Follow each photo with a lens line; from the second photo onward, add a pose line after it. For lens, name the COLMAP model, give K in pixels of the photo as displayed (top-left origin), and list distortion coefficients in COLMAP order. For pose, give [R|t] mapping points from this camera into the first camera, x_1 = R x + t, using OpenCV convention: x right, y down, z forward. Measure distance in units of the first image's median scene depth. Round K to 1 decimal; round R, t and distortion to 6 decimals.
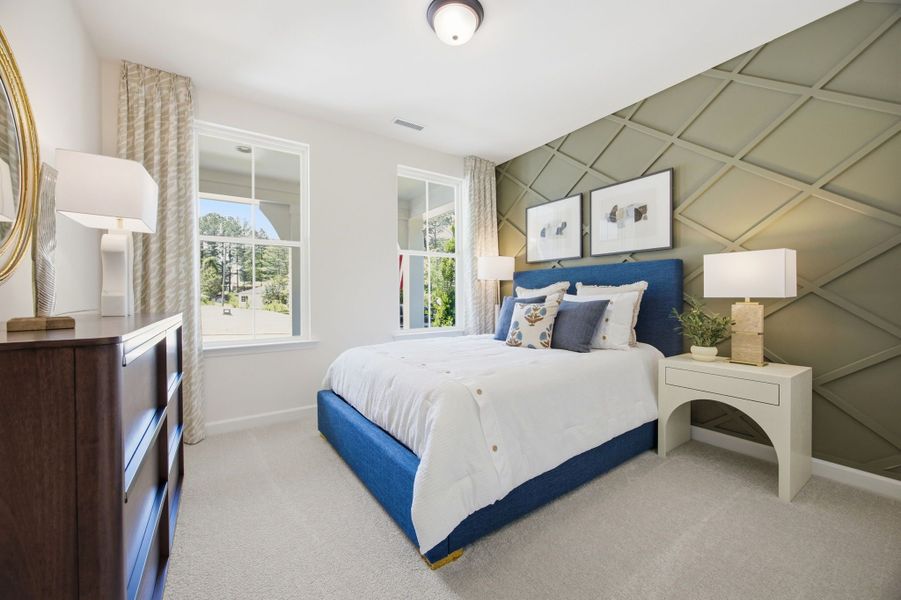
lens RADIAL K [[349.2, 0, 449.6], [0, 349.2, 296.6], [0, 0, 1]] dist [-0.020669, 0.000211]
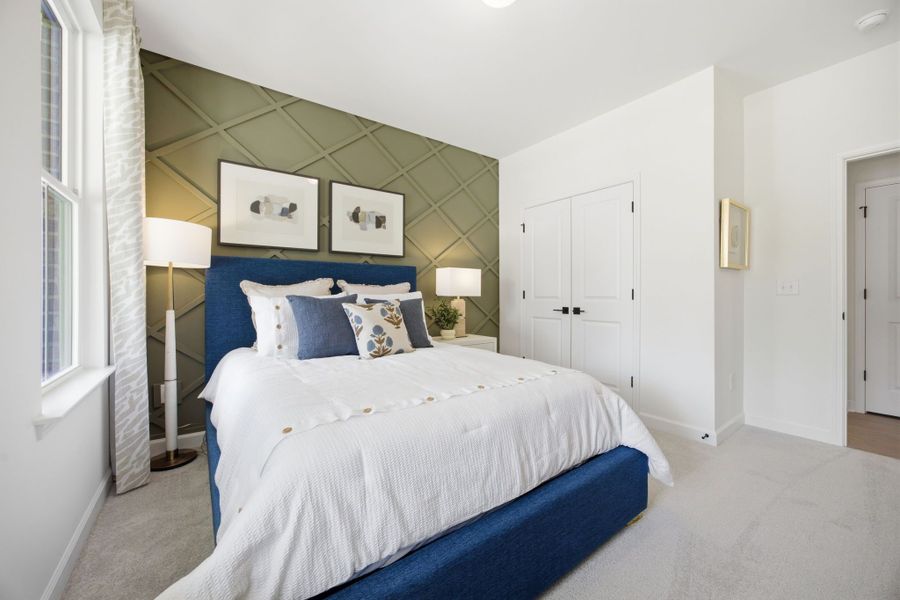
lens RADIAL K [[348.8, 0, 449.1], [0, 348.8, 296.6], [0, 0, 1]] dist [-0.020669, 0.000211]
pose [[-0.031665, 0.003832, 0.999491, -0.551751], [0.006826, 0.999970, -0.003618, 0.007515], [-0.999475, 0.006708, -0.031690, 0.766109]]
